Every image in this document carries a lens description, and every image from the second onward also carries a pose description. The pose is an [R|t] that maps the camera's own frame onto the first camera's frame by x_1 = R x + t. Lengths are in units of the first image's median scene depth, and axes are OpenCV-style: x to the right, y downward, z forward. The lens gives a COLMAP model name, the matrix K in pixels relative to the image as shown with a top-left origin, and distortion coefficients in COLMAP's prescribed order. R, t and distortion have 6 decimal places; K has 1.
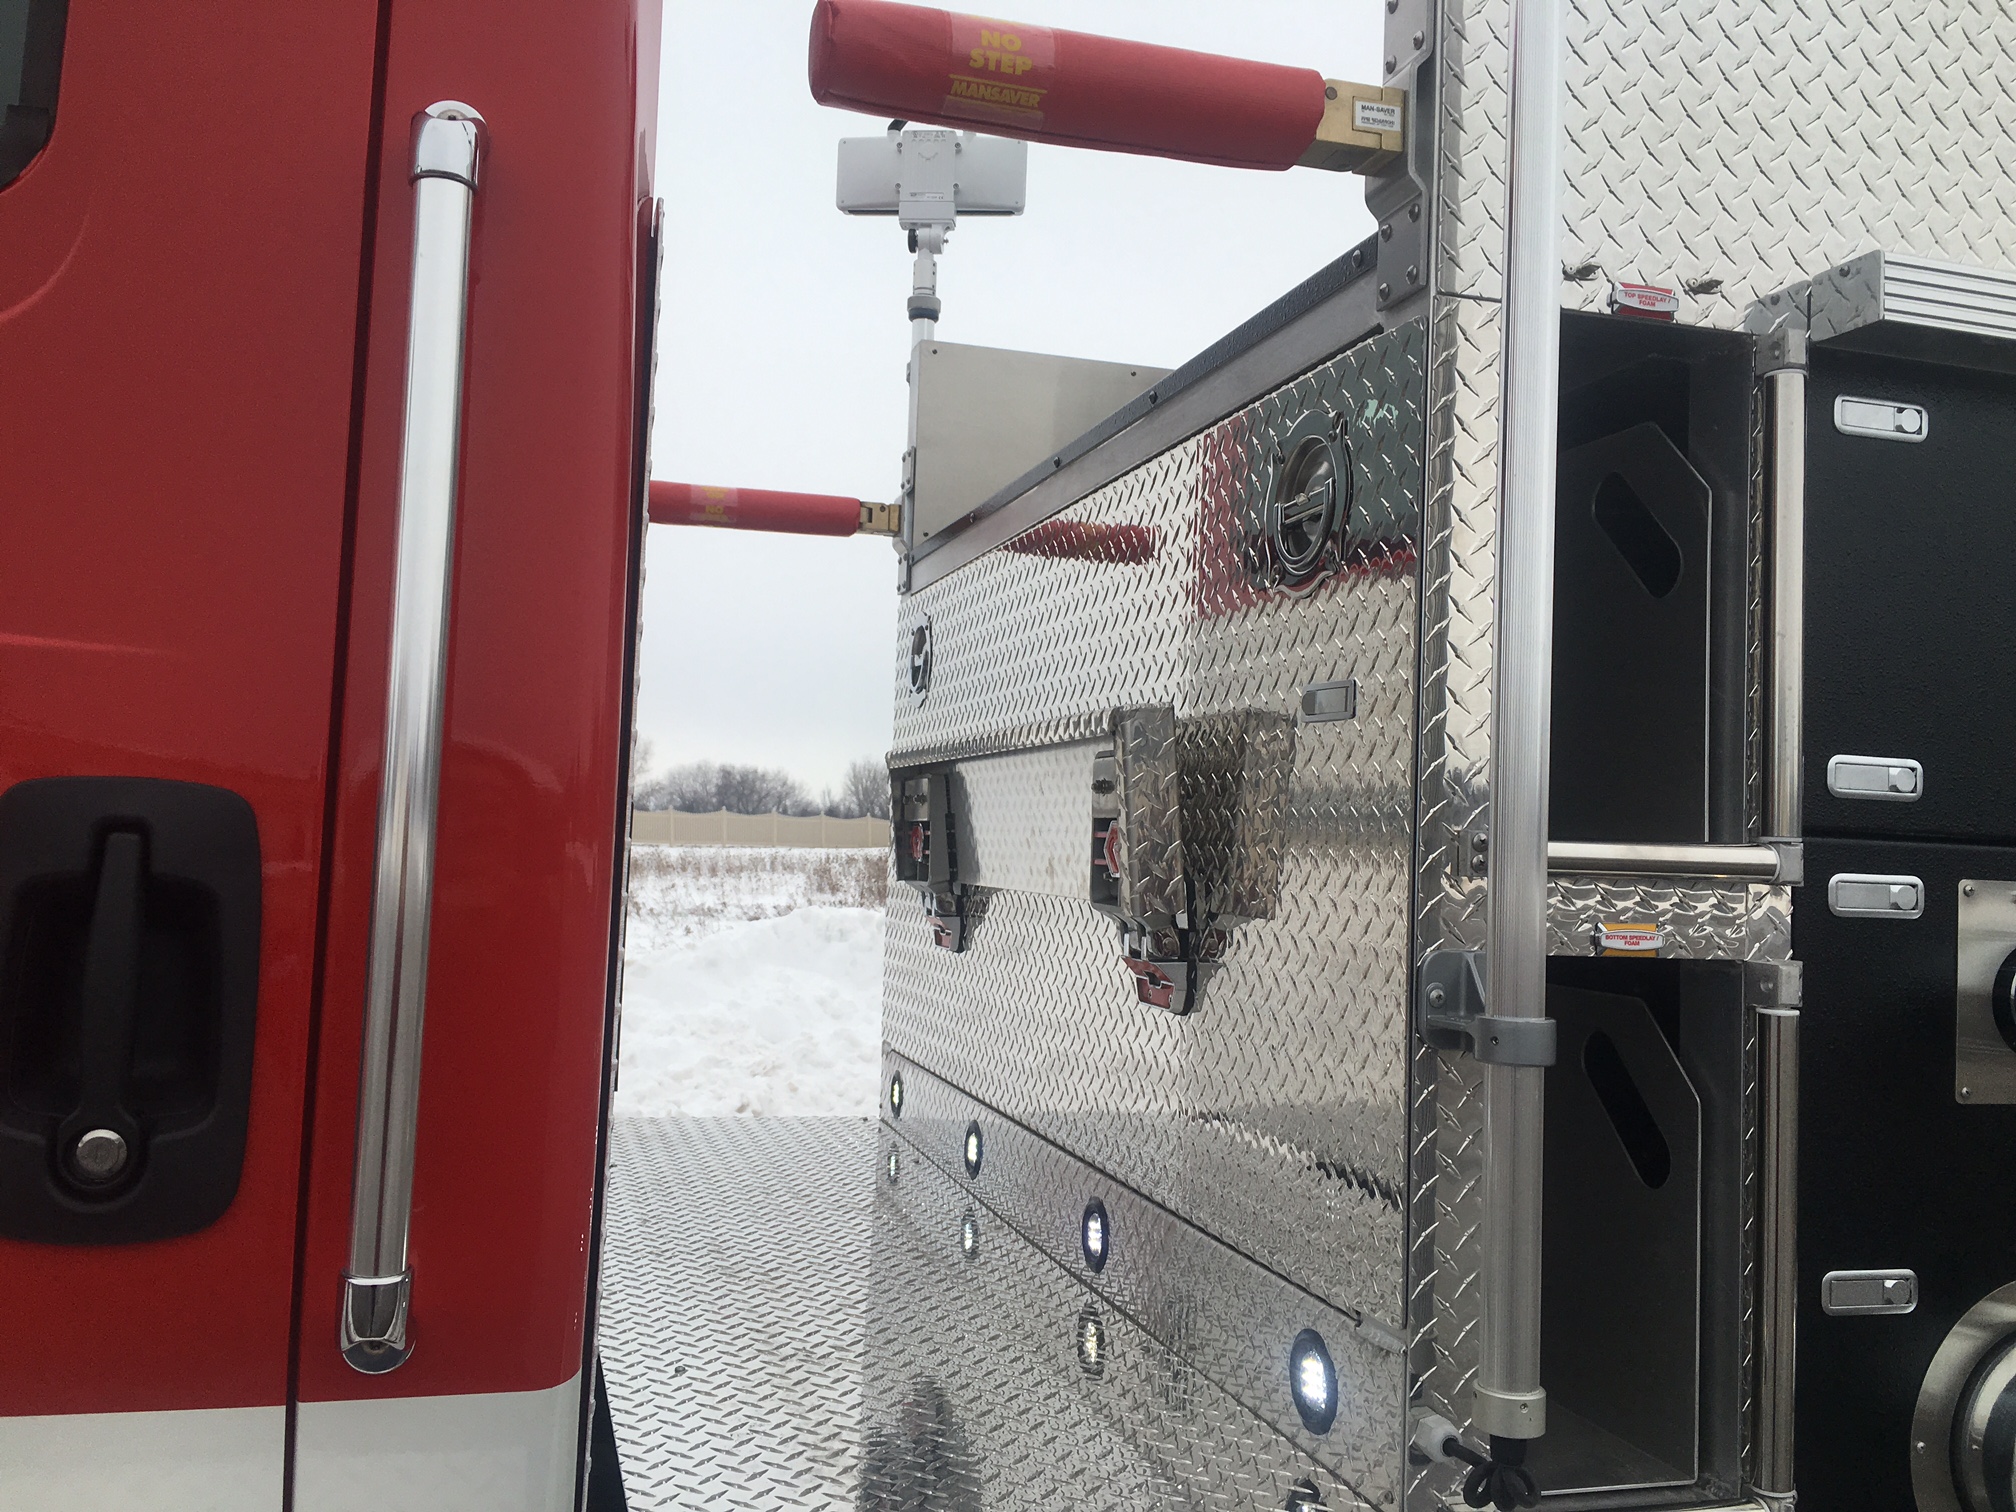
lens RADIAL K [[1707.8, 0, 1000.3], [0, 1707.8, 744.9], [0, 0, 1]] dist [0.078993, -0.118161]
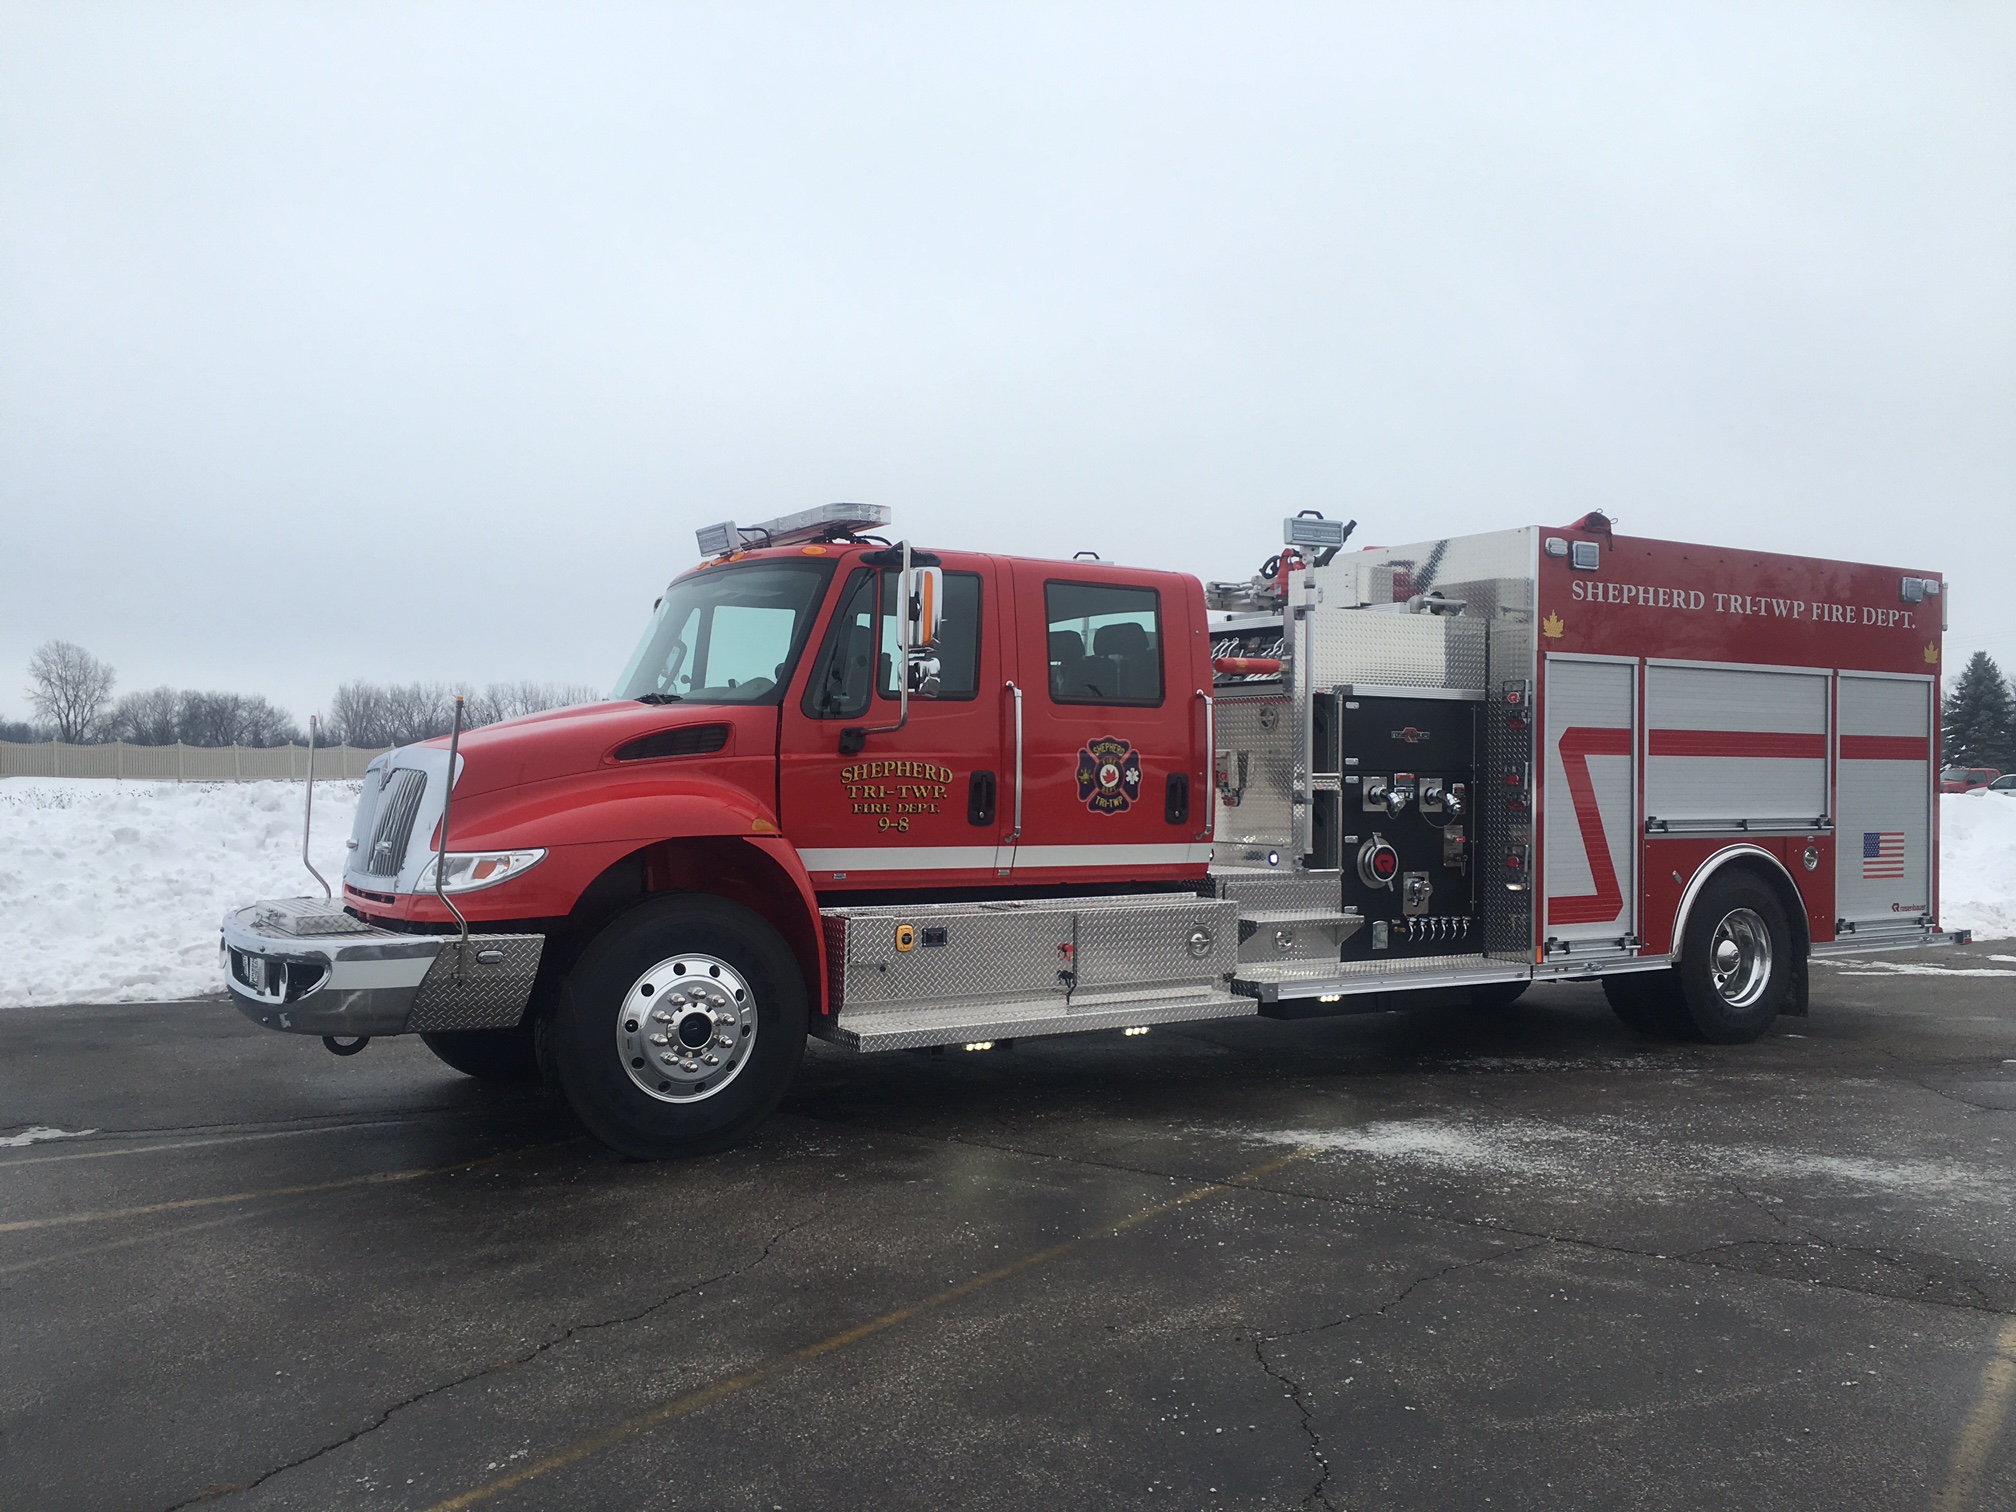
lens RADIAL K [[1707.8, 0, 1000.3], [0, 1707.8, 744.9], [0, 0, 1]] dist [0.078993, -0.118161]
pose [[0.960020, -0.028688, 0.278457, -2.556600], [0.015000, 0.998578, 0.051164, -0.393445], [-0.279529, -0.044942, 0.959085, -4.808855]]
